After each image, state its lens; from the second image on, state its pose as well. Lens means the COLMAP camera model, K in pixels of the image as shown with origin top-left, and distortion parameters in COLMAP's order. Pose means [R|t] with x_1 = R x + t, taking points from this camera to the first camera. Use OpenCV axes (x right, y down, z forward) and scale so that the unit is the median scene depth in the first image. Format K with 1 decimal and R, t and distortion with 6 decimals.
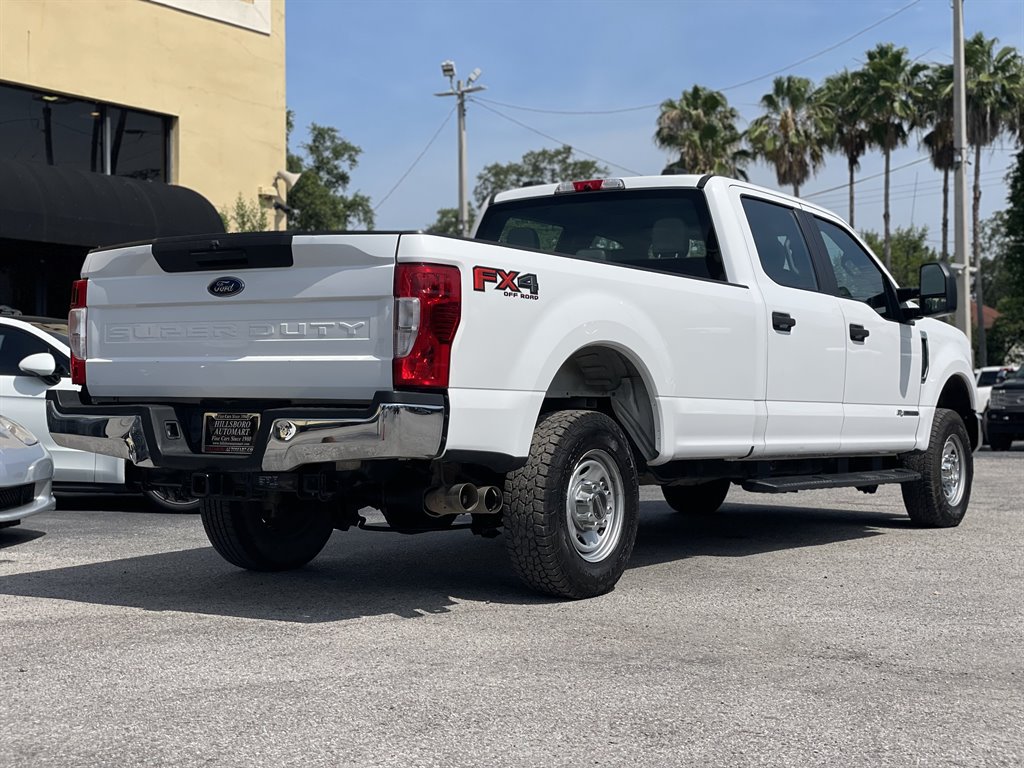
lens RADIAL K [[1534.8, 0, 479.1], [0, 1534.8, 352.5], [0, 0, 1]] dist [0.194911, -0.617329]
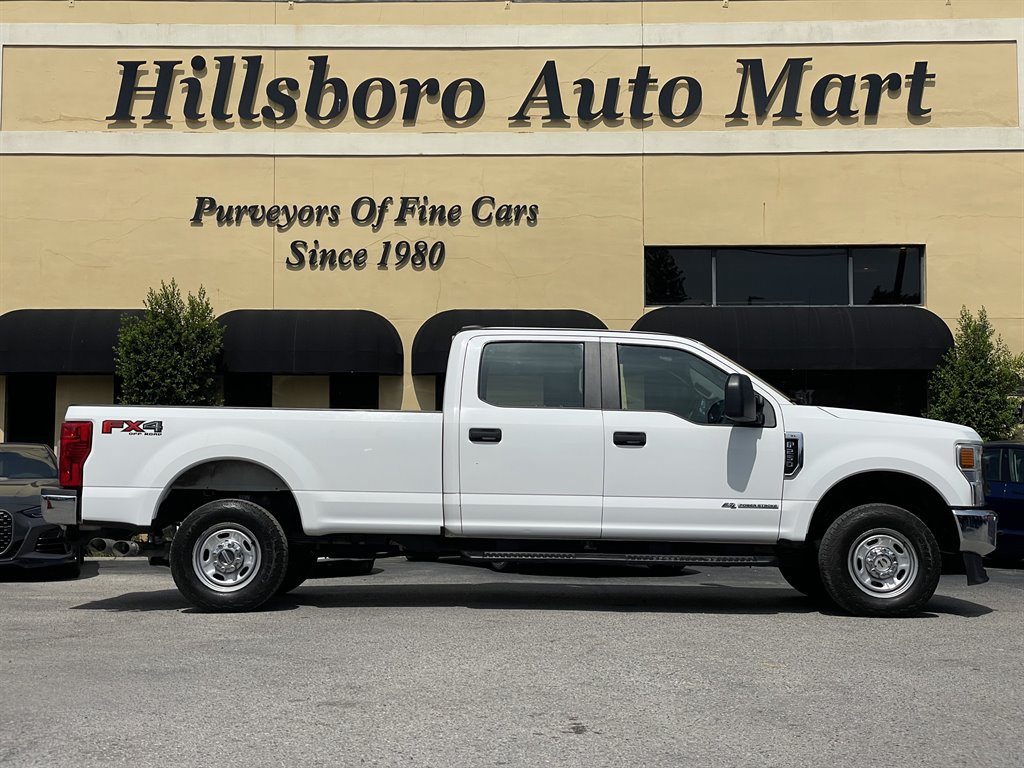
lens RADIAL K [[1533.5, 0, 487.4], [0, 1533.5, 379.4], [0, 0, 1]] dist [0.207406, -0.656805]
pose [[0.589751, -0.057851, -0.805510, 1.082391], [0.020462, 0.998181, -0.056707, 0.006116], [0.807326, 0.016961, 0.589862, 0.164901]]
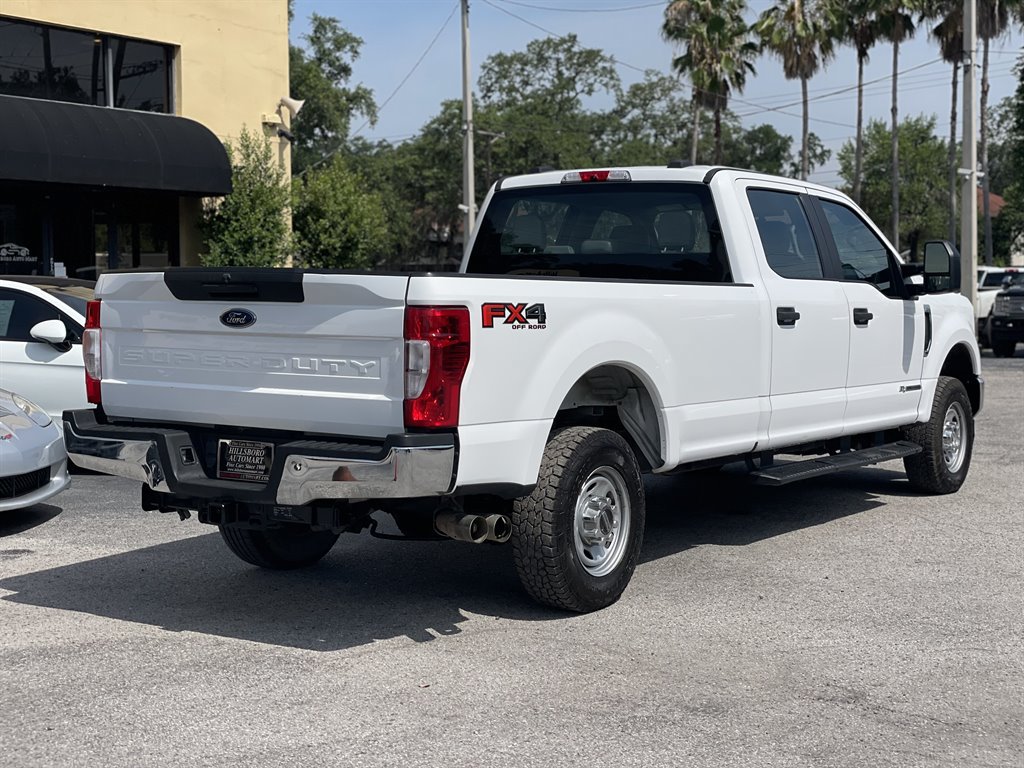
lens RADIAL K [[1534.8, 0, 479.1], [0, 1534.8, 352.5], [0, 0, 1]] dist [0.194911, -0.617329]
pose [[0.999986, -0.004322, -0.003137, -0.001617], [0.004542, 0.997253, 0.073930, -0.060256], [0.002809, -0.073943, 0.997259, -0.007869]]
